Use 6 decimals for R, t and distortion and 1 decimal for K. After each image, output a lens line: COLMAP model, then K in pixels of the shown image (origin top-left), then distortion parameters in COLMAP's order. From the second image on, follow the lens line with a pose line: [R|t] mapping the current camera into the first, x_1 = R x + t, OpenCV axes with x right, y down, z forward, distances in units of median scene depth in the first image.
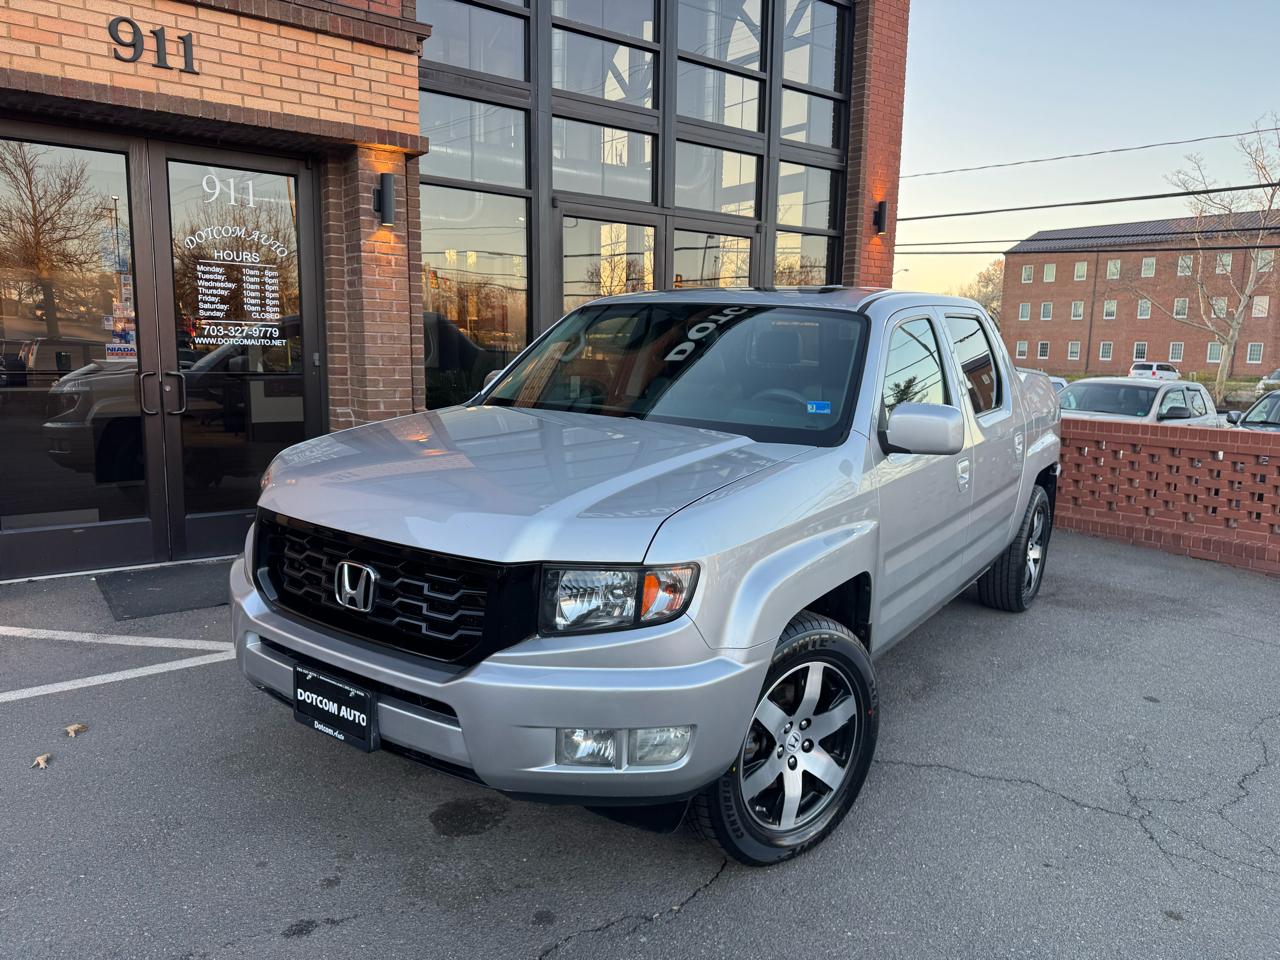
lens RADIAL K [[895.2, 0, 638.4], [0, 895.2, 474.1], [0, 0, 1]] dist [0.021755, -0.020346]
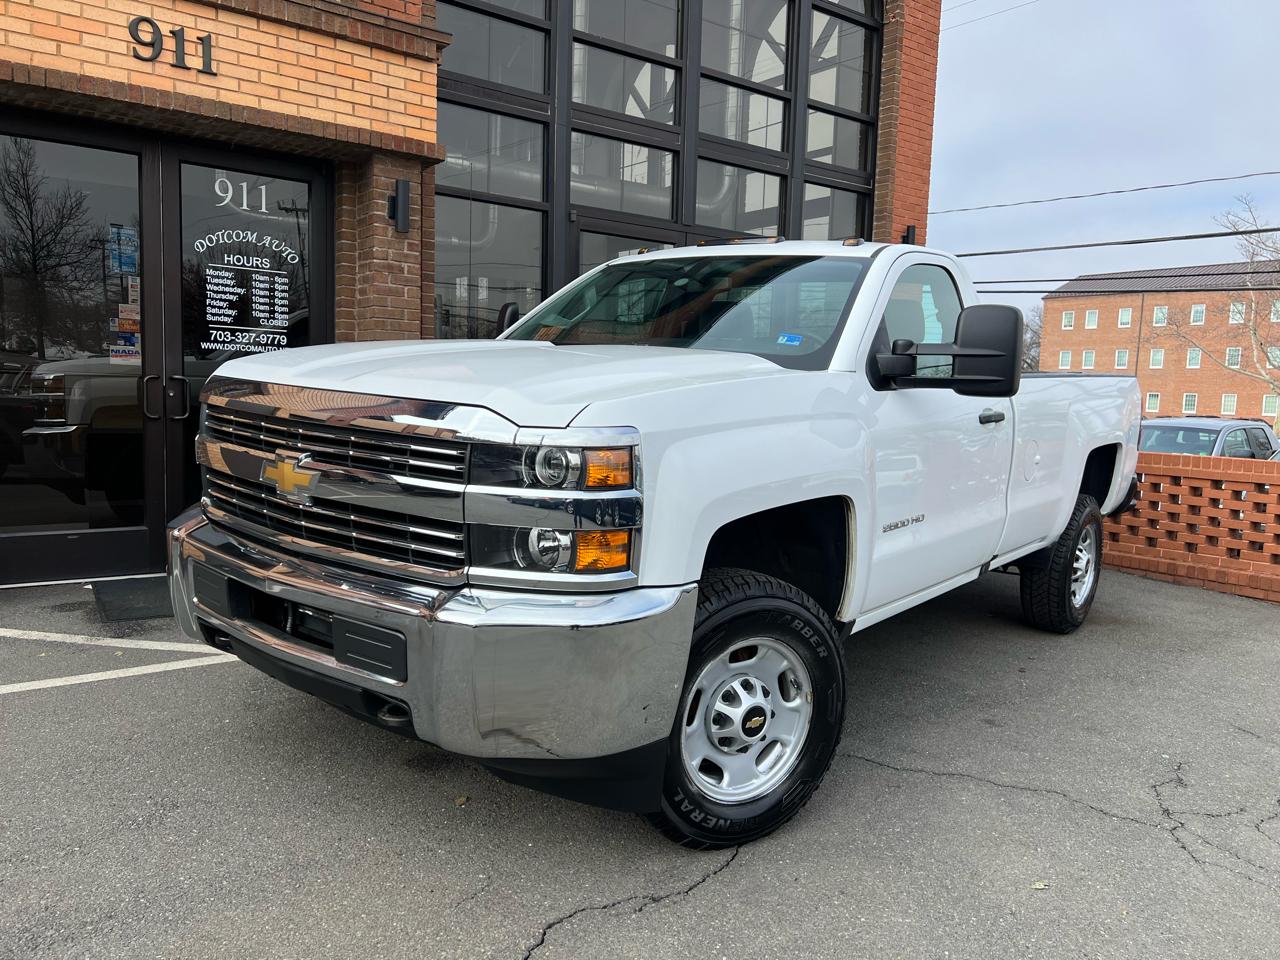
lens RADIAL K [[947.7, 0, 642.0], [0, 947.7, 479.1], [0, 0, 1]] dist [0.053297, -0.057687]
pose [[0.999787, 0.016319, -0.012651, 0.000742], [-0.016934, 0.998600, -0.050117, 0.039956], [0.011816, 0.050321, 0.998663, -0.023918]]
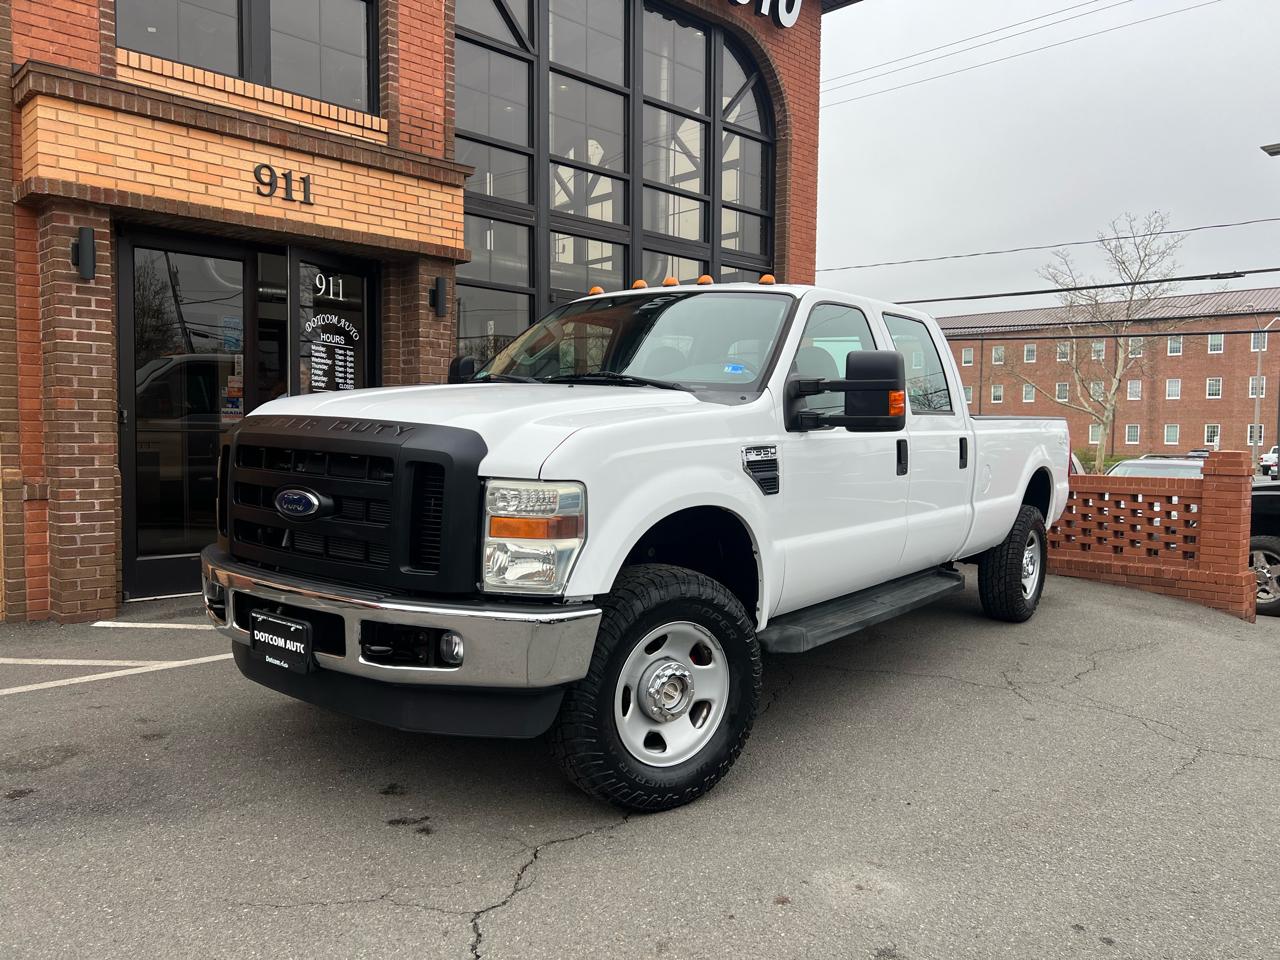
lens RADIAL K [[951.0, 0, 638.1], [0, 951.0, 471.9], [0, 0, 1]] dist [0.048320, -0.051242]
pose [[0.993117, -0.012700, 0.116433, -0.162893], [0.024526, 0.994614, -0.100704, 0.086330], [-0.114527, 0.102866, 0.988080, -0.353397]]
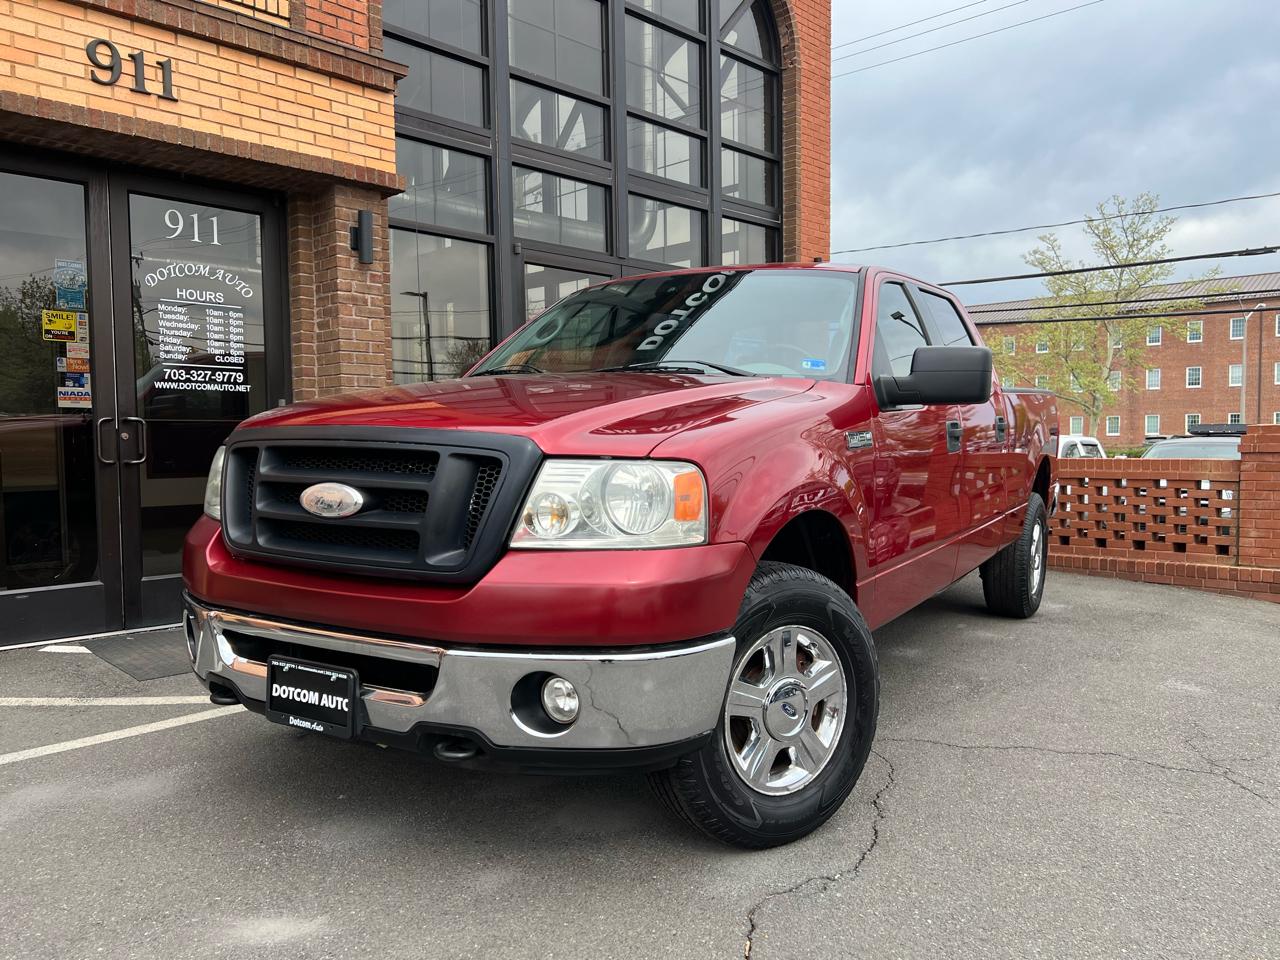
lens RADIAL K [[951.1, 0, 640.0], [0, 951.1, 480.0], [0, 0, 1]] dist [0.046176, -0.047365]
pose [[0.989115, -0.035119, 0.142889, -0.145711], [0.048978, 0.994304, -0.094658, 0.064235], [-0.138751, 0.100626, 0.985202, -0.023067]]
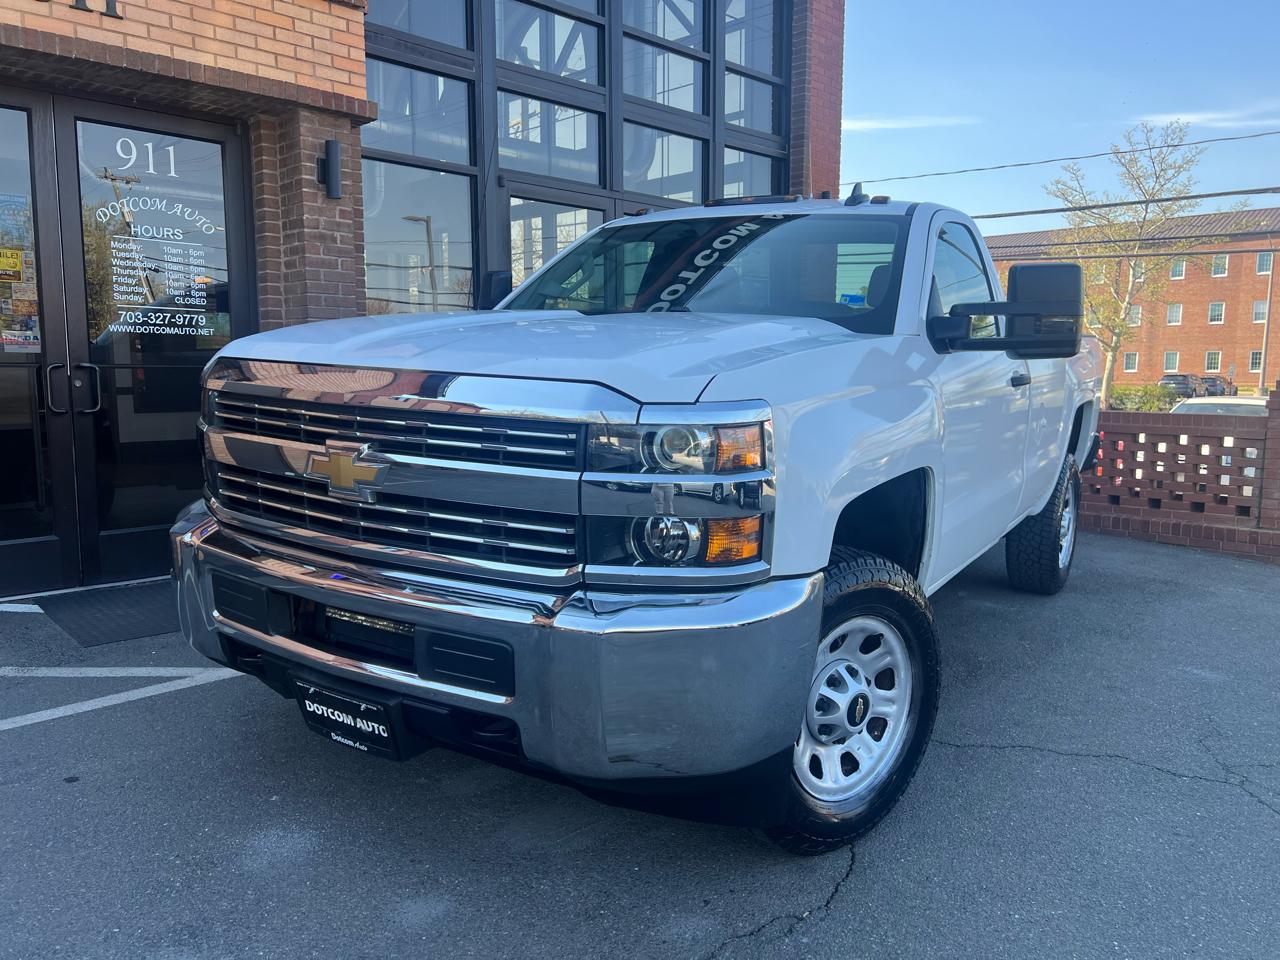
lens RADIAL K [[951.3, 0, 630.1], [0, 951.3, 471.9], [0, 0, 1]] dist [0.044851, -0.044390]
pose [[0.992077, -0.029456, 0.122127, -0.112907], [0.033354, 0.998993, -0.030000, 0.033333], [-0.121120, 0.033836, 0.992061, 0.028697]]
